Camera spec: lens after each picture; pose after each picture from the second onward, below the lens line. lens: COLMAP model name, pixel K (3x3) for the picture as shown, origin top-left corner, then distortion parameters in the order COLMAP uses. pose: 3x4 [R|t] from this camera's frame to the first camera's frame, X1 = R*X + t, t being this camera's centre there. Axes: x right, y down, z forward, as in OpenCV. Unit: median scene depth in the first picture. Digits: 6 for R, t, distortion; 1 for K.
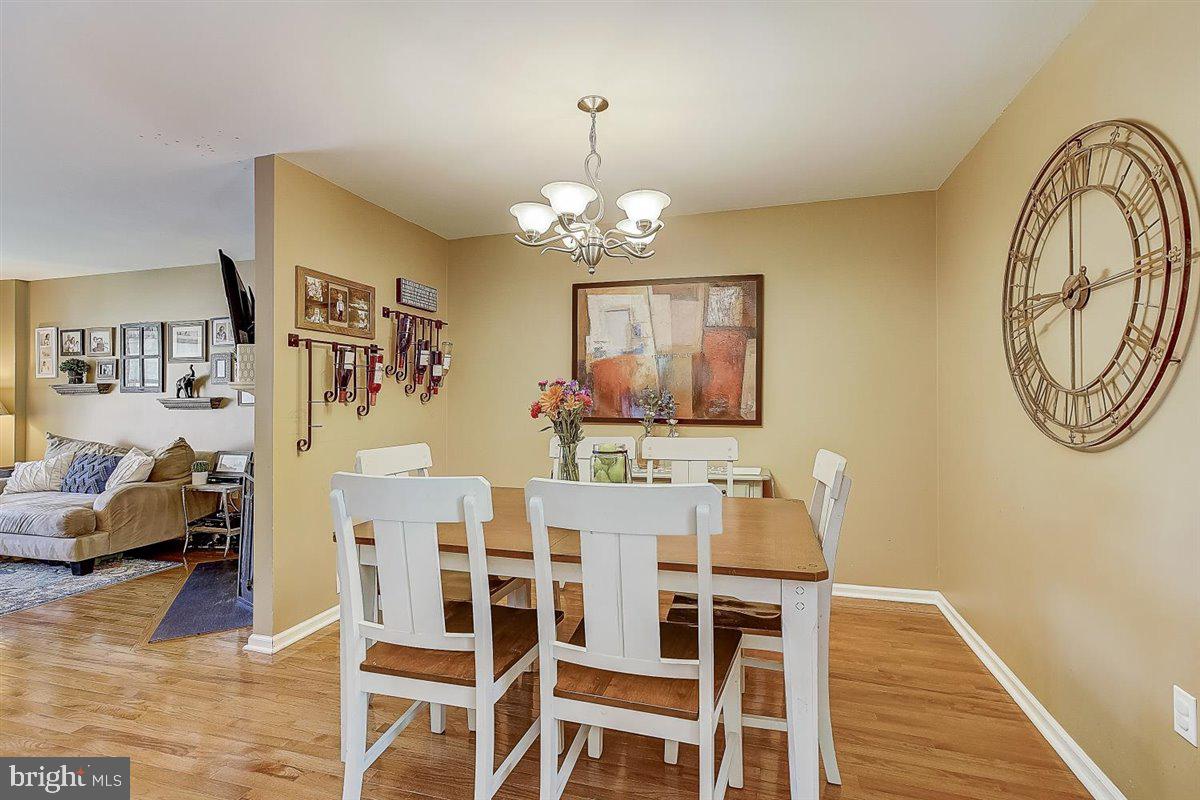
lens RADIAL K [[560.6, 0, 601.1], [0, 560.6, 399.8], [0, 0, 1]] dist [0.002947, 0.001565]
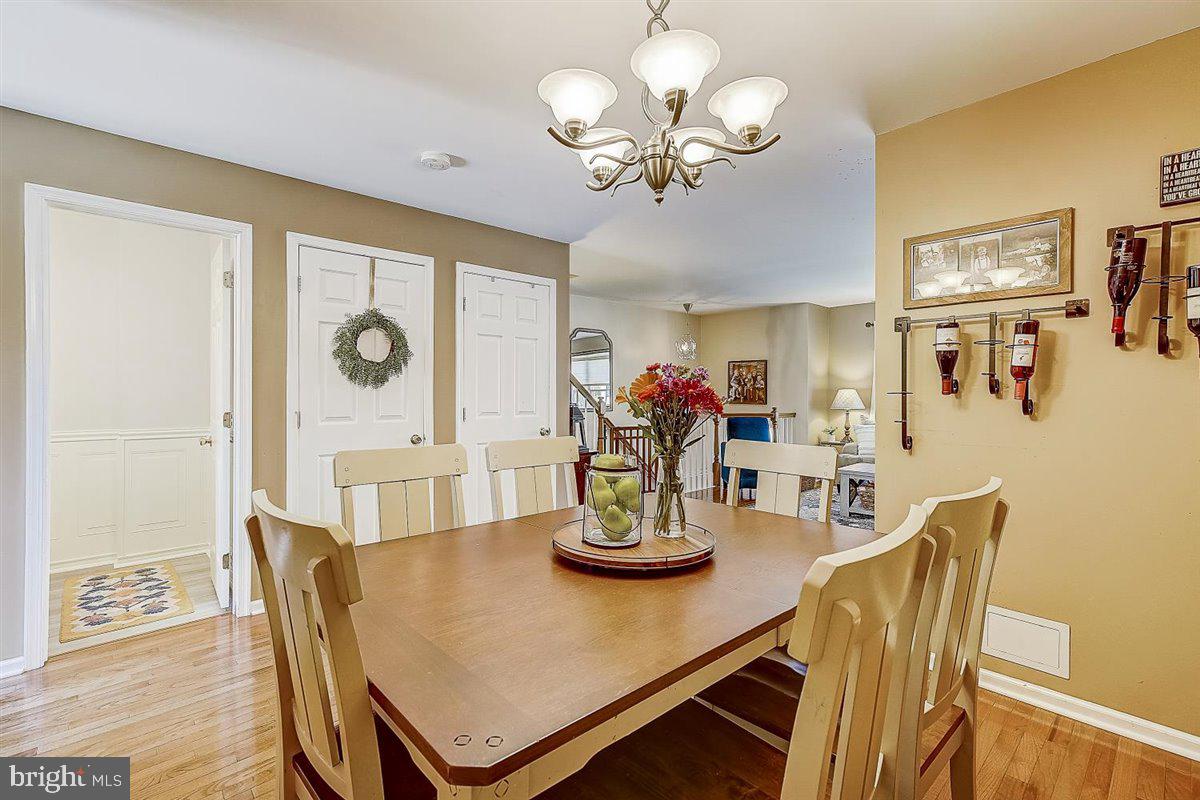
lens RADIAL K [[548.9, 0, 602.8], [0, 548.9, 395.7], [0, 0, 1]] dist [0.002785, 0.000676]
pose [[-0.516649, 0.011224, -0.856124, 0.374558], [0.000570, 0.999918, 0.012766, -0.001528], [0.856197, 0.006108, -0.516613, 0.847250]]
